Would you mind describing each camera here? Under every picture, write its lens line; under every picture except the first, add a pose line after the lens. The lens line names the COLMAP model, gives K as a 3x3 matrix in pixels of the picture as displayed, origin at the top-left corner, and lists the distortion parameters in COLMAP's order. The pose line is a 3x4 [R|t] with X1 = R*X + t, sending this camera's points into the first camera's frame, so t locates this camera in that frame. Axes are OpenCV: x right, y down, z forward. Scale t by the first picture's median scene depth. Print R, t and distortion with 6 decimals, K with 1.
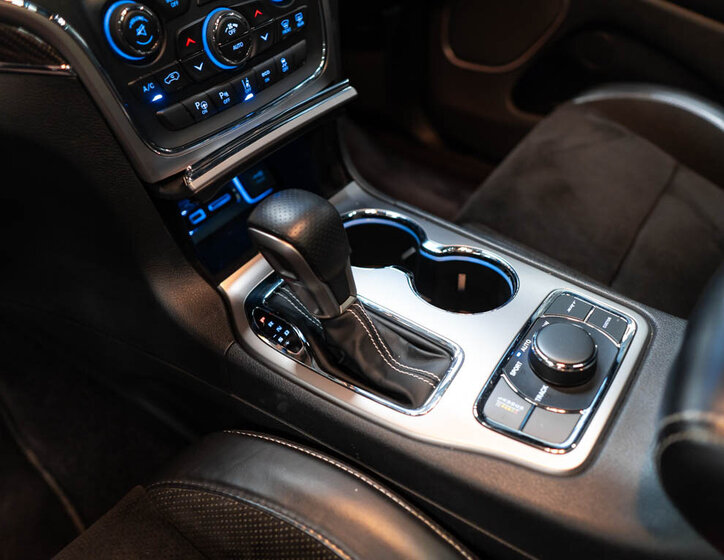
lens RADIAL K [[584.8, 0, 385.6], [0, 584.8, 280.2], [0, 0, 1]] dist [0.007032, -0.004197]
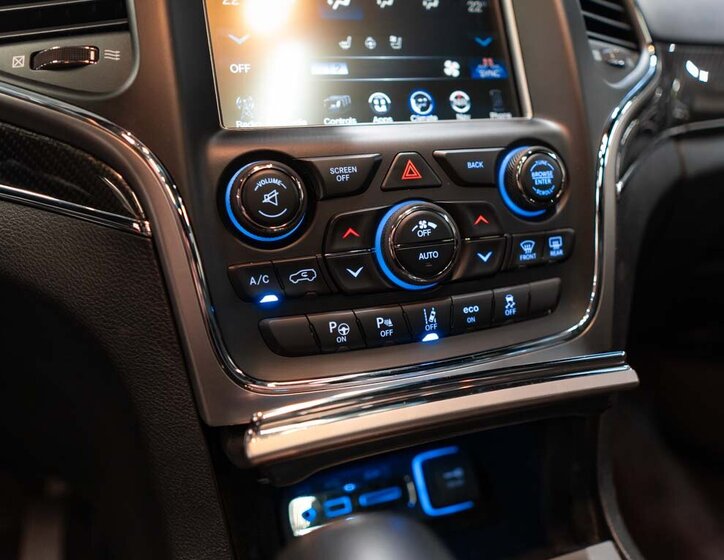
lens RADIAL K [[584.8, 0, 363.3], [0, 584.8, 279.7], [0, 0, 1]] dist [0.007032, -0.004197]
pose [[0.819704, 0.120953, -0.559871, 0.039277], [-0.372995, 0.854517, -0.361491, -0.124652], [0.434696, 0.505145, 0.745566, 0.505387]]
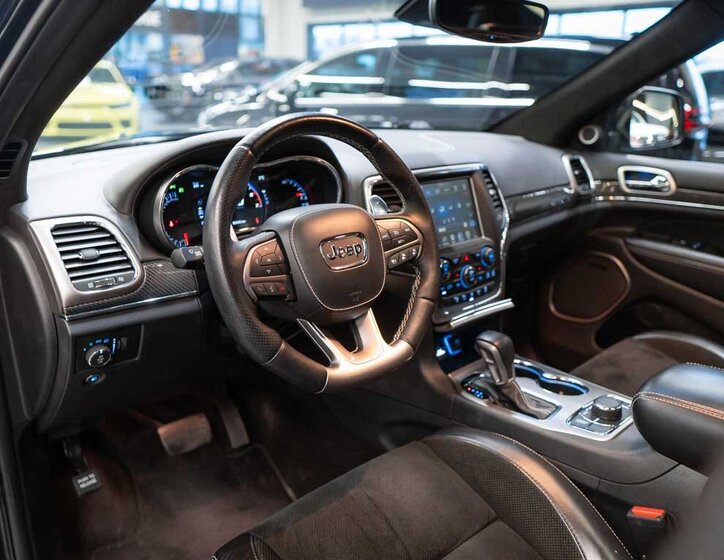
lens RADIAL K [[615.2, 0, 345.7], [0, 615.2, 276.0], [0, 0, 1]] dist [0.006494, -0.002906]
pose [[0.972983, 0.093486, -0.211102, -0.217261], [-0.175496, 0.893595, -0.413146, 0.757716], [0.150017, 0.439032, 0.885859, -1.398758]]
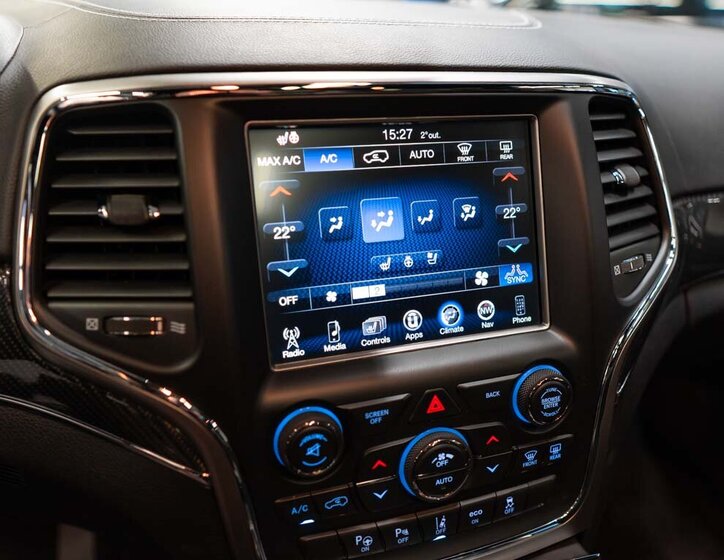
lens RADIAL K [[615.2, 0, 384.8], [0, 615.2, 274.6], [0, 0, 1]] dist [0.006494, -0.002906]
pose [[0.818383, 0.281143, -0.501207, -0.002990], [-0.428414, 0.879781, -0.206028, -0.421449], [0.383029, 0.383334, 0.840443, 0.229754]]
